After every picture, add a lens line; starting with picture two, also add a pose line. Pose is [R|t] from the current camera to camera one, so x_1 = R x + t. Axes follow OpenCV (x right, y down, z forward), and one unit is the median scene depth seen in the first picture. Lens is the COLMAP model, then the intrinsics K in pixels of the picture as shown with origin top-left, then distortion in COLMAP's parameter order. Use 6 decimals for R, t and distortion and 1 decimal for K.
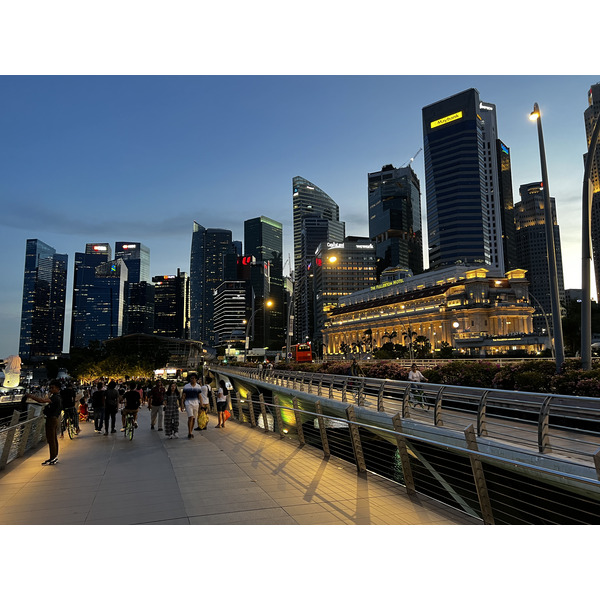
lens RADIAL K [[431.5, 0, 300.0], [0, 431.5, 300.0], [0, 0, 1]] dist [0.063029, -0.005461]
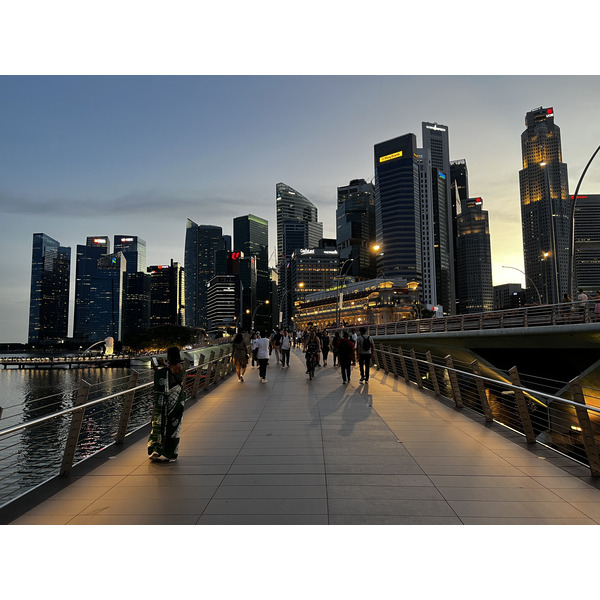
lens RADIAL K [[431.5, 0, 300.0], [0, 431.5, 300.0], [0, 0, 1]] dist [0.063029, -0.005461]
pose [[0.999692, 0.002582, 0.024663, 0.013884], [-0.003427, 0.999406, 0.034277, -0.012645], [-0.024560, -0.034351, 0.999108, -0.112685]]
